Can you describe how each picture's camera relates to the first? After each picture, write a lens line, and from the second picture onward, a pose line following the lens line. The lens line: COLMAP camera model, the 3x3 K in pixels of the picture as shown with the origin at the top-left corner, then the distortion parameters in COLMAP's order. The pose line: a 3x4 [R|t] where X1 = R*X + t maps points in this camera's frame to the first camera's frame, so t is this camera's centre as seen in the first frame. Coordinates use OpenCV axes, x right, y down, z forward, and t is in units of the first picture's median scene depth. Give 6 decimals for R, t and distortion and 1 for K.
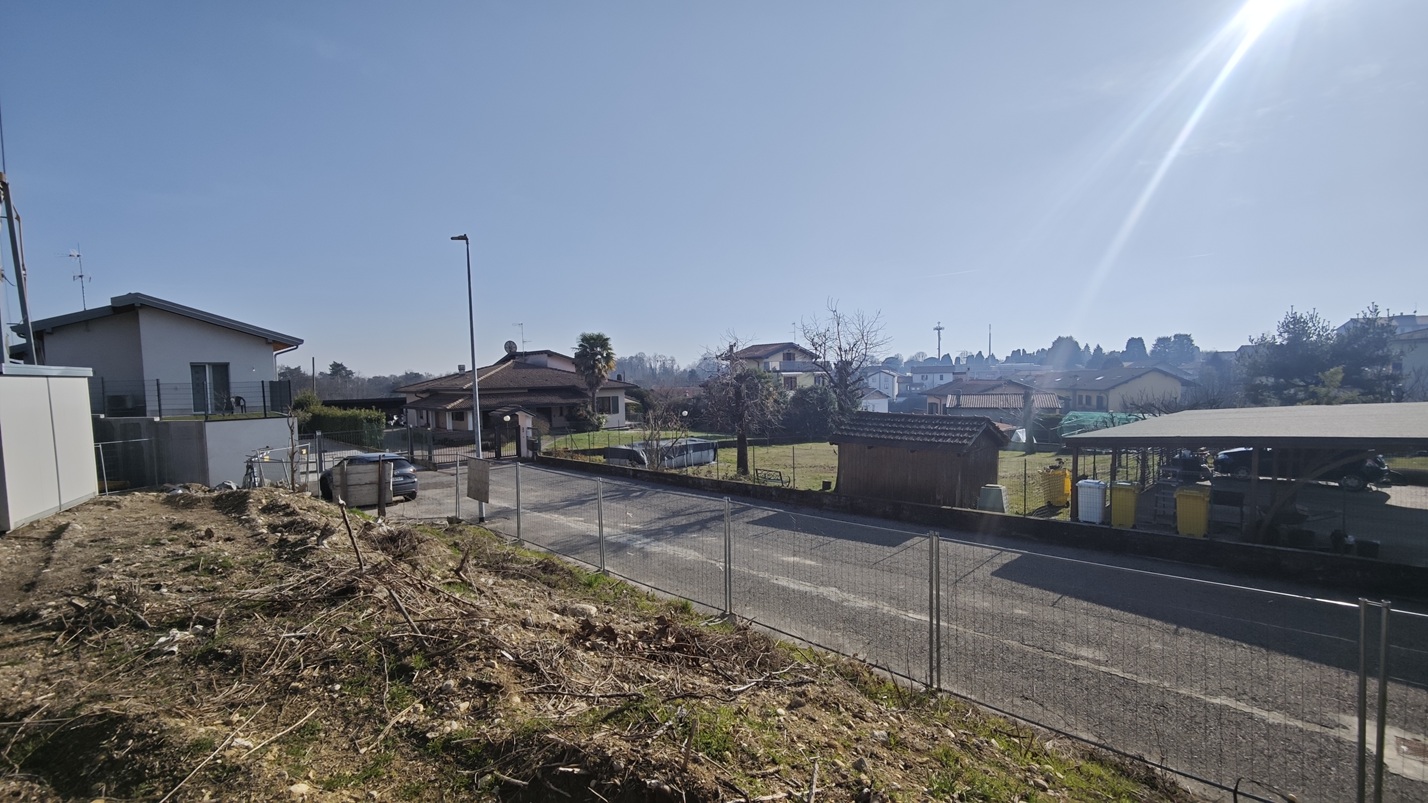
lens RADIAL K [[594.3, 0, 714.9], [0, 594.3, 410.2], [0, 0, 1]] dist [-0.009049, 0.005103]
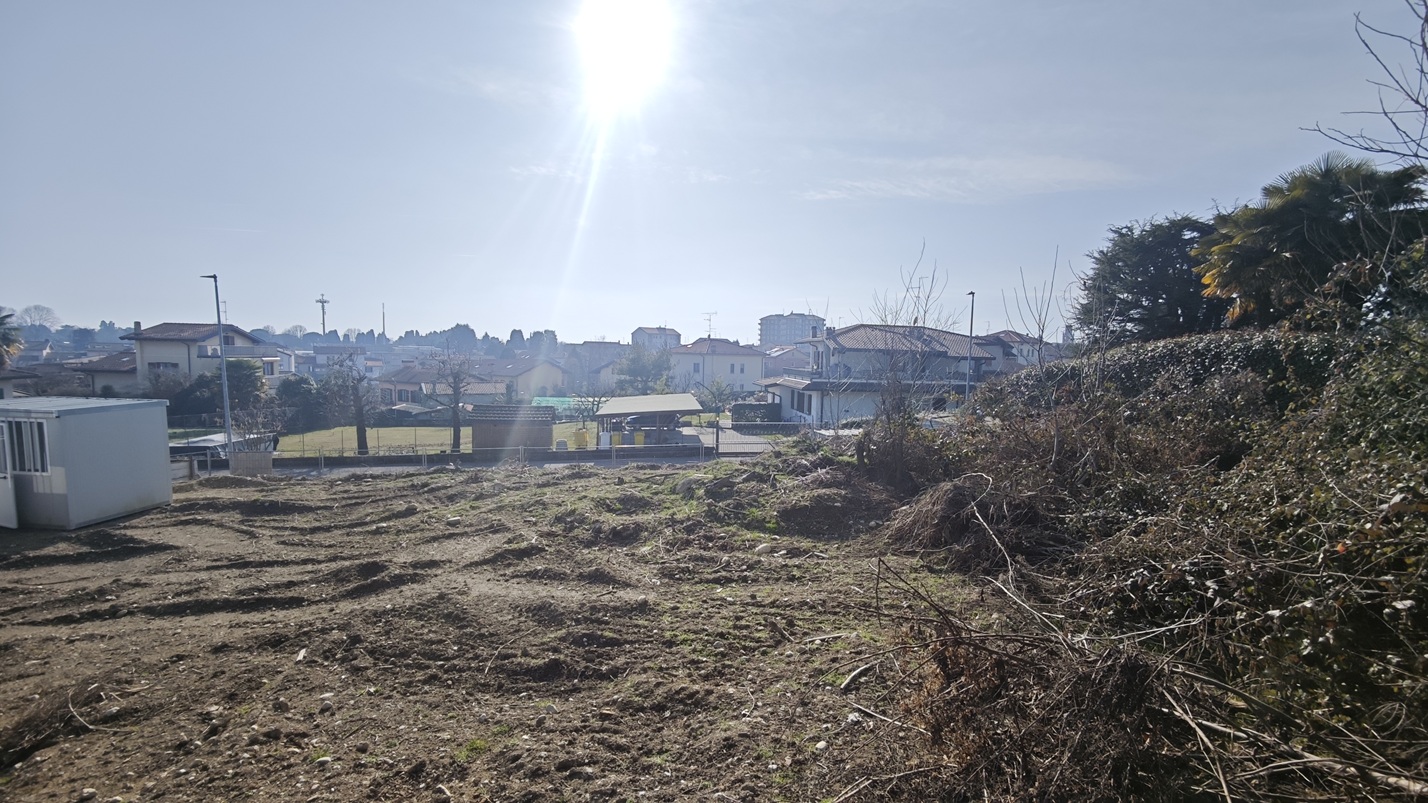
lens RADIAL K [[594.3, 0, 720.6], [0, 594.3, 404.8], [0, 0, 1]] dist [-0.009049, 0.005103]
pose [[0.570288, -0.034861, 0.820705, -0.841559], [0.013215, 0.999359, 0.033267, -0.050564], [-0.821339, -0.008126, 0.570383, -0.579094]]
